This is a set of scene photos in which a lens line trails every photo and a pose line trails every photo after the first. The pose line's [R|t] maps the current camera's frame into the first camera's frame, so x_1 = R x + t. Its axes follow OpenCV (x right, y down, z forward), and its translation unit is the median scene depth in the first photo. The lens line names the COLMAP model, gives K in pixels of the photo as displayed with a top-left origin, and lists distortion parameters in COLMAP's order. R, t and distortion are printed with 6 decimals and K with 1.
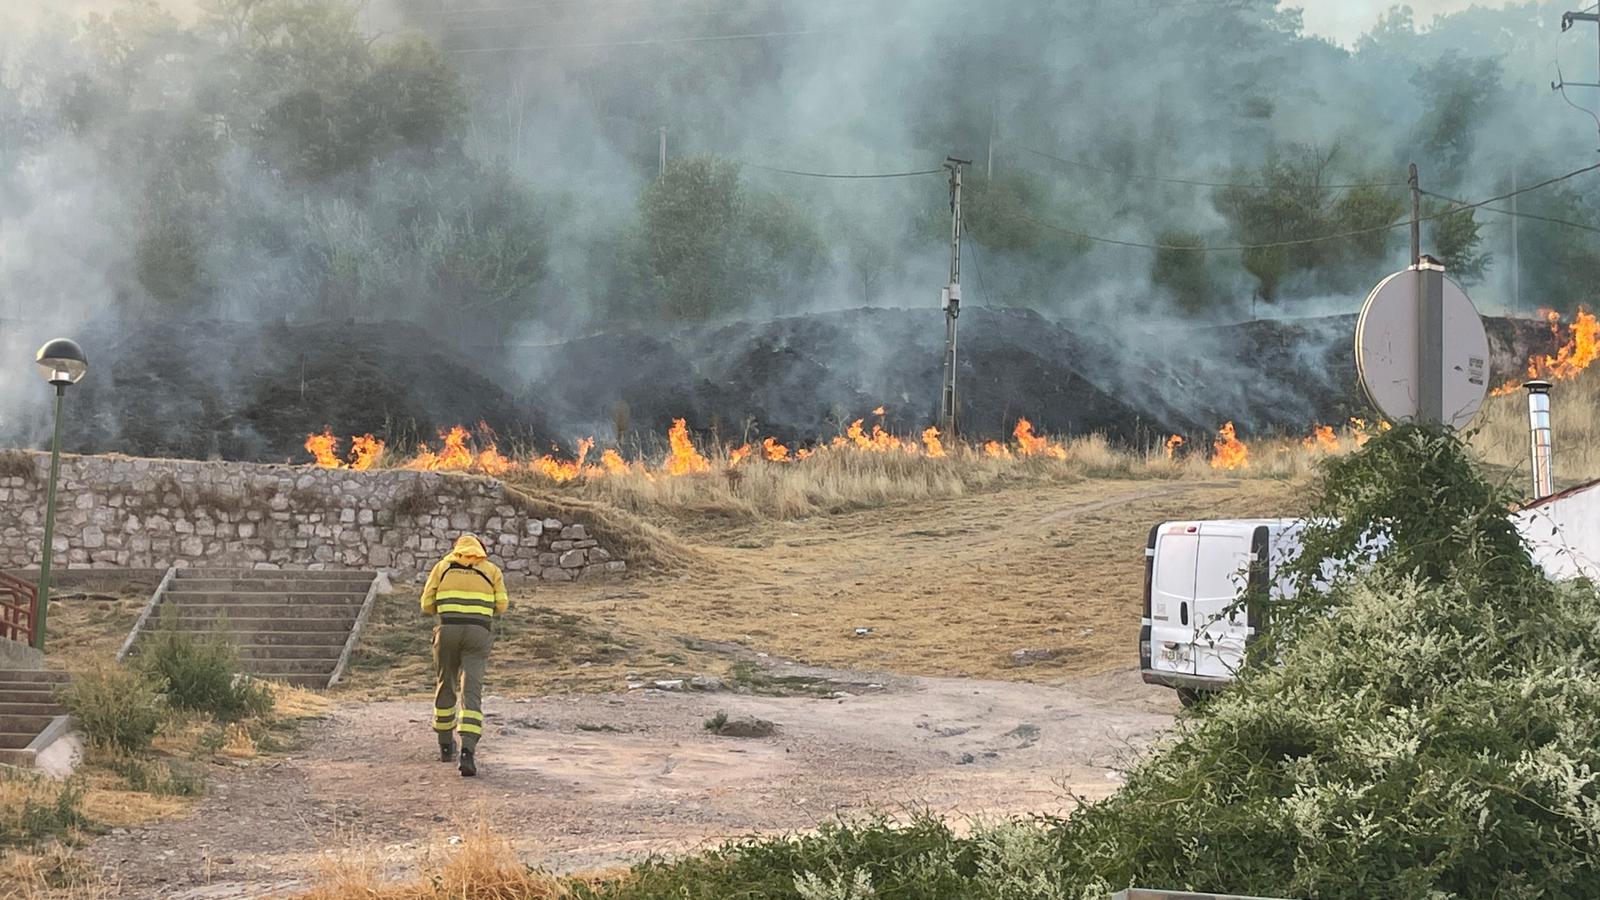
lens RADIAL K [[2495.8, 0, 800.6], [0, 2495.8, 414.7], [0, 0, 1]] dist [0.145008, -0.310228]
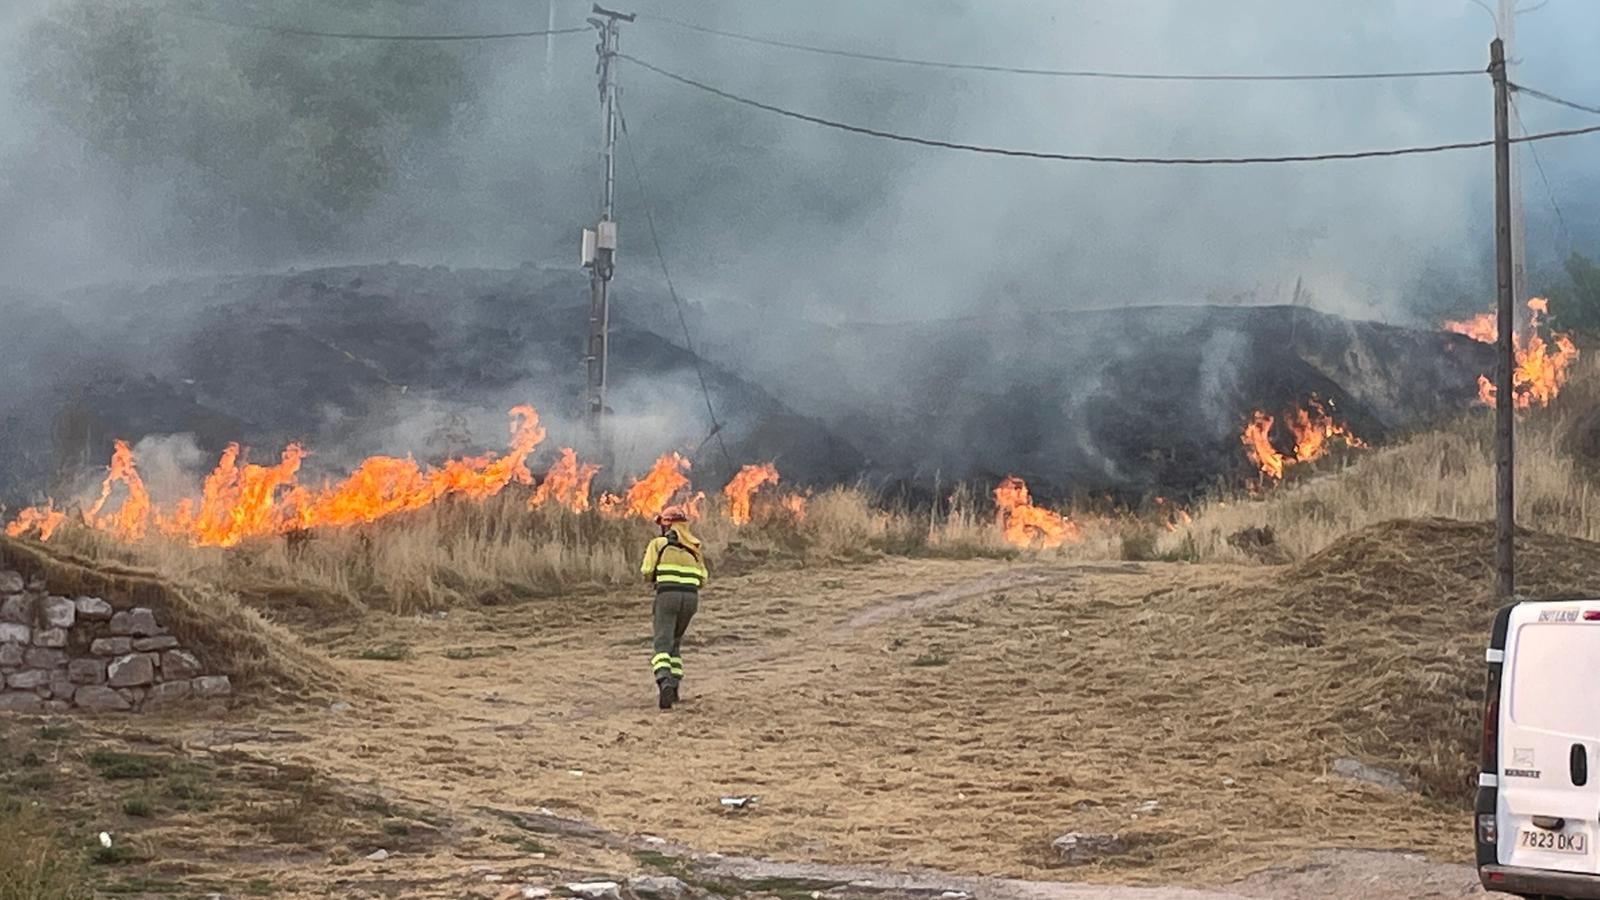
lens RADIAL K [[4015.2, 0, 783.8], [0, 4015.2, 407.5], [0, 0, 1]] dist [0.091445, 0.500124]
pose [[0.976272, 0.029590, 0.214515, -0.143237], [-0.025422, 0.999431, -0.022161, 0.015969], [-0.215049, 0.016182, 0.976469, 0.104387]]
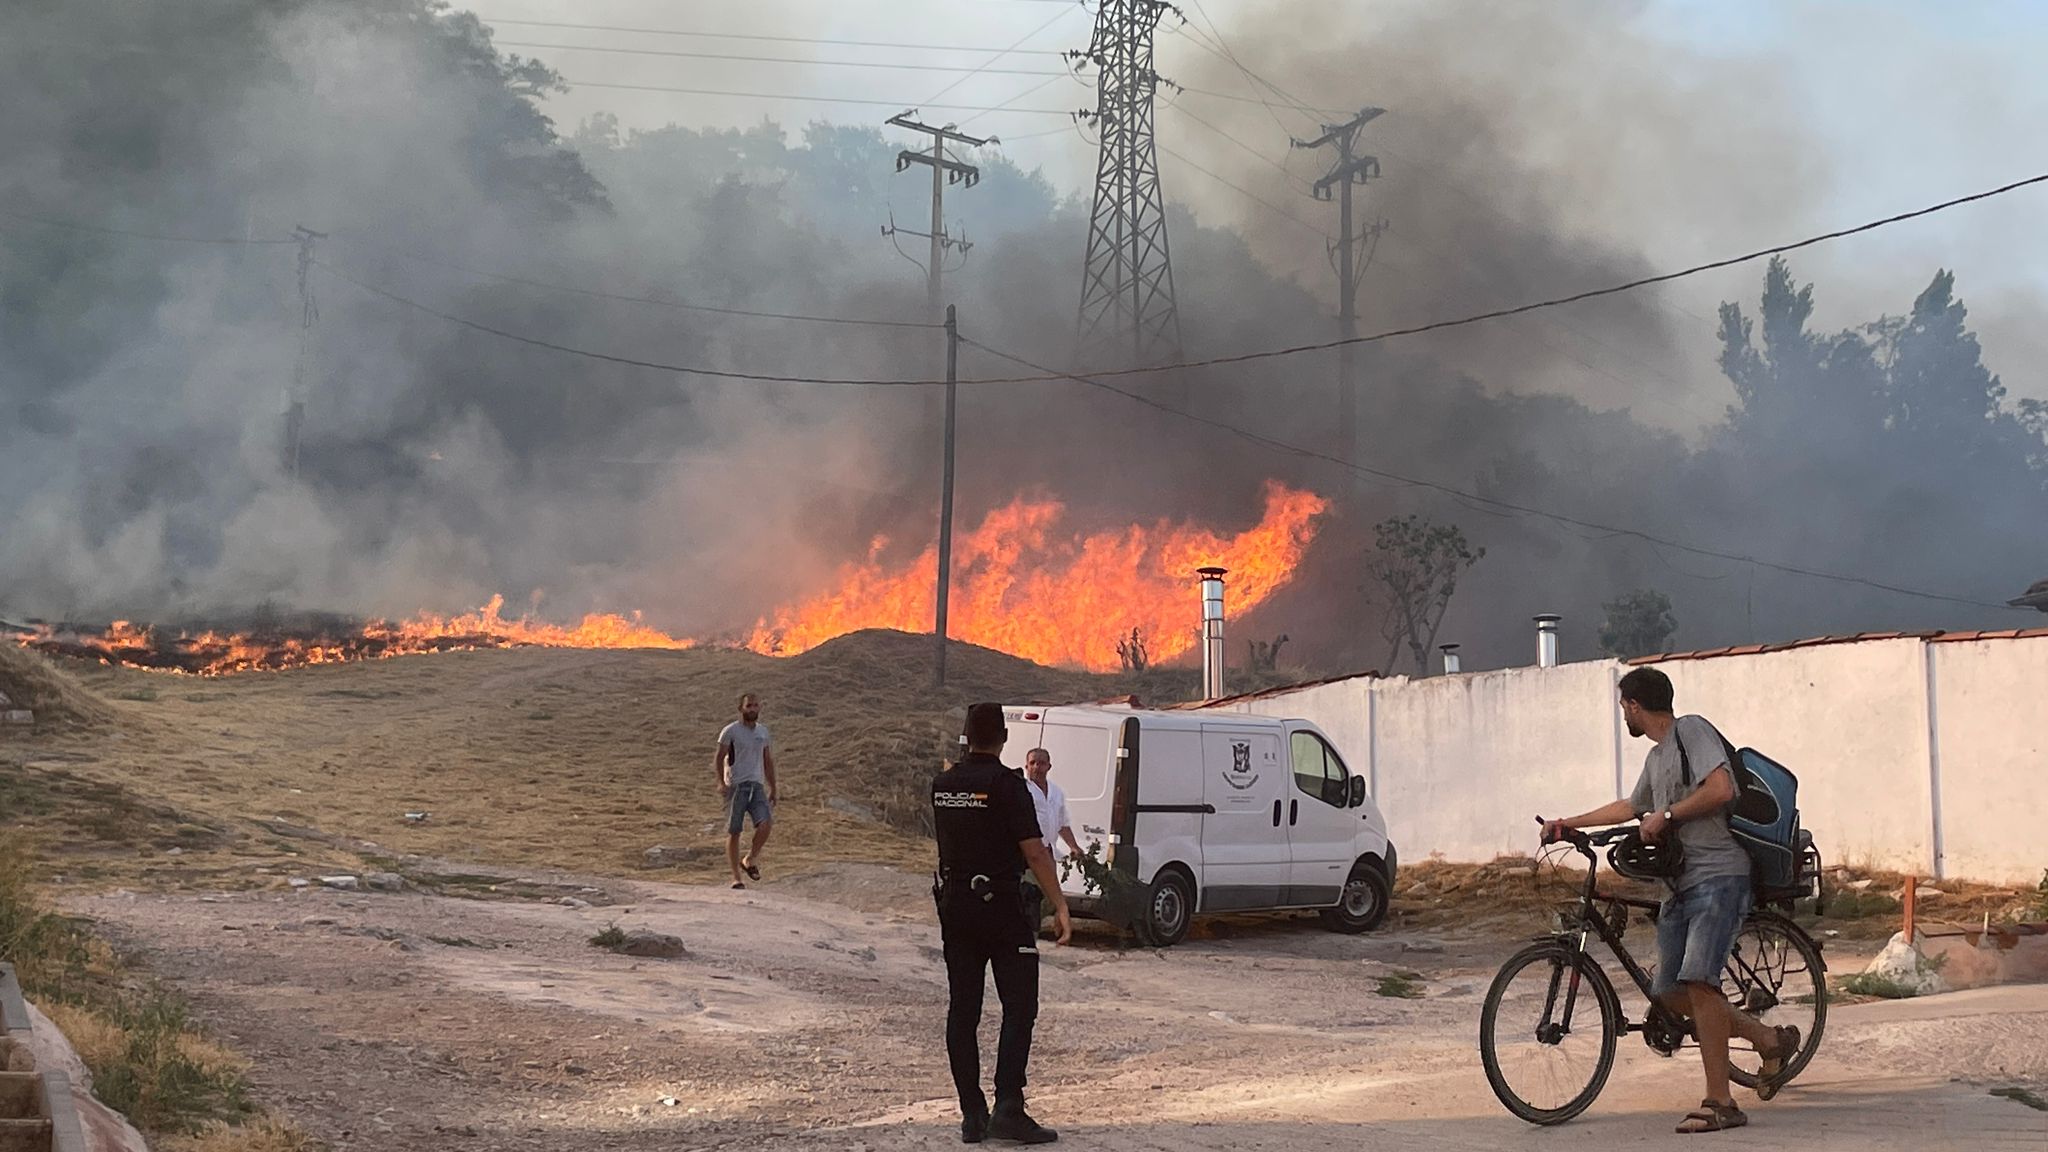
lens RADIAL K [[2885.5, 0, 966.3], [0, 2885.5, 608.9], [0, 0, 1]] dist [0.135669, -0.431400]
pose [[0.910106, 0.067994, 0.408760, -0.175716], [-0.073732, 0.997277, -0.001724, 0.008607], [-0.407764, -0.028570, 0.912640, 0.080850]]
